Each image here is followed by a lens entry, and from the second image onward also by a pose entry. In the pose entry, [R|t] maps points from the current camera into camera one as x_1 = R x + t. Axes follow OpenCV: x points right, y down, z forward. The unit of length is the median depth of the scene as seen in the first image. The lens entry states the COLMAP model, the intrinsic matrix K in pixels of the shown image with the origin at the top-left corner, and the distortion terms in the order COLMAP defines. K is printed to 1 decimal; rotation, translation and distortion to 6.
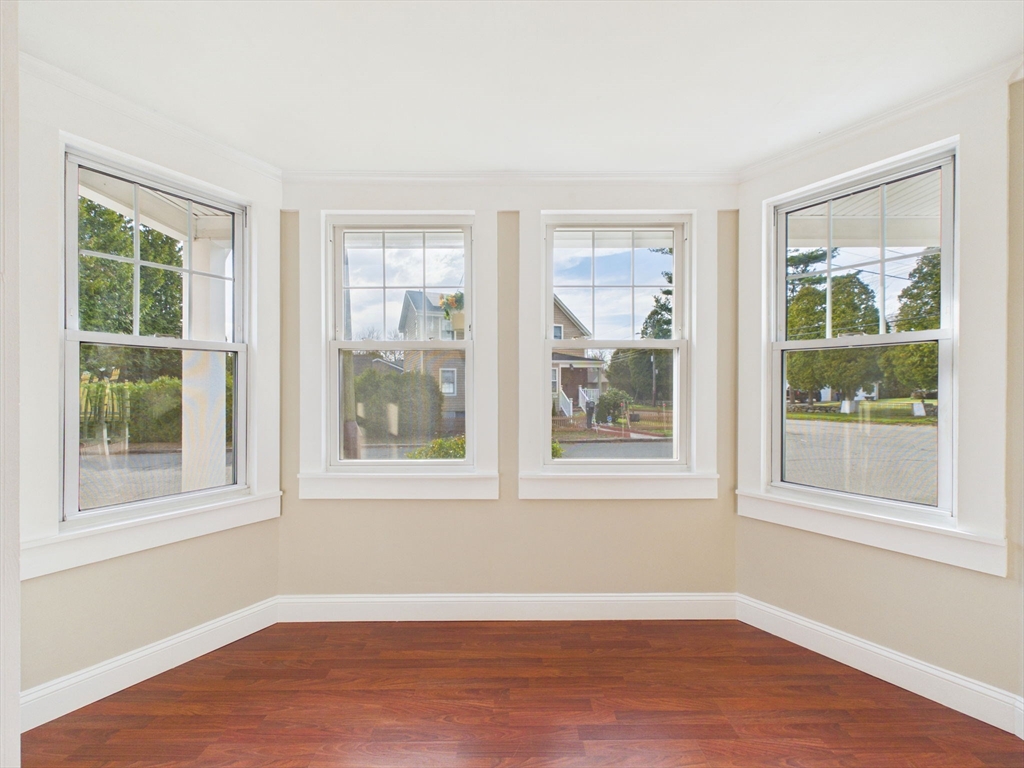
lens RADIAL K [[411.6, 0, 512.0], [0, 411.6, 384.0], [0, 0, 1]] dist [0.000332, -0.000017]
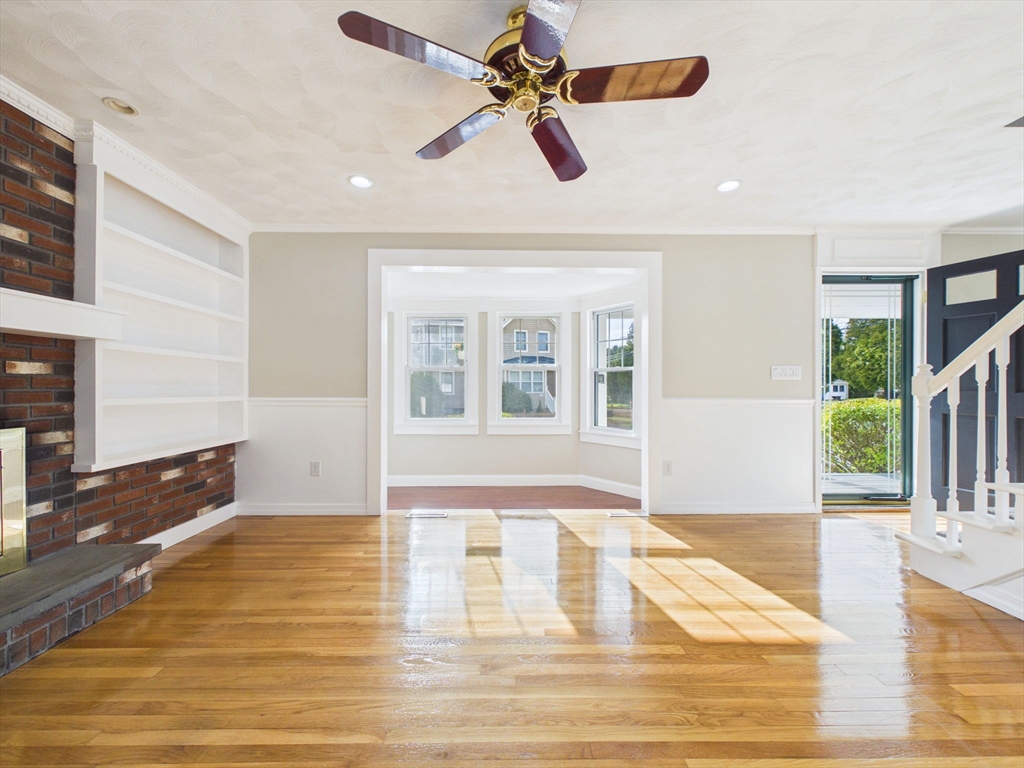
lens RADIAL K [[409.5, 0, 513.6], [0, 409.5, 386.5], [0, 0, 1]] dist [0.000950, 0.000196]
pose [[0.999941, 0.000964, 0.010838, 0.141180], [-0.001023, 0.999985, 0.005443, -0.007685], [-0.010832, -0.005454, 0.999926, -1.355767]]
